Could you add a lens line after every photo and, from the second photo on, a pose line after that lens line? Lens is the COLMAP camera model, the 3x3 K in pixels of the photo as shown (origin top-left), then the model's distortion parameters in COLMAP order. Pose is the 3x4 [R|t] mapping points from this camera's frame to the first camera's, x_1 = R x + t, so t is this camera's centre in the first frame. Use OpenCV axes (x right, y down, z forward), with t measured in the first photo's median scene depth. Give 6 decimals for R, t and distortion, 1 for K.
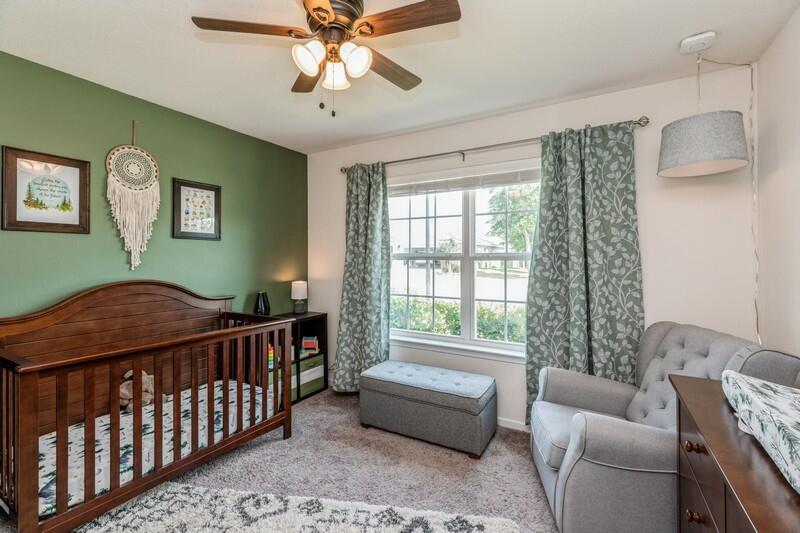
lens RADIAL K [[359.5, 0, 398.3], [0, 359.5, 260.0], [0, 0, 1]] dist [0.009972, -0.003812]
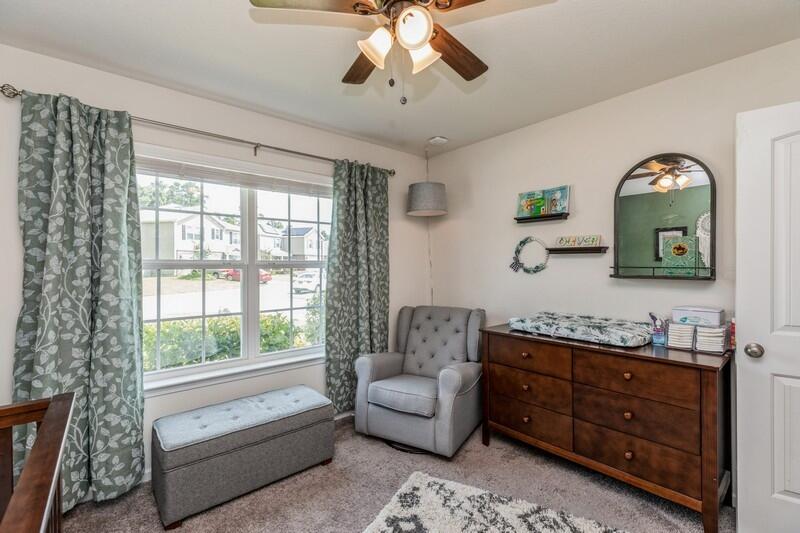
lens RADIAL K [[359.5, 0, 401.5], [0, 359.5, 266.5], [0, 0, 1]] dist [0.009972, -0.003812]
pose [[0.328118, -0.009487, 0.944589, -0.594205], [0.001148, 0.999953, 0.009644, -0.013643], [-0.944636, -0.002080, 0.328114, 0.413343]]
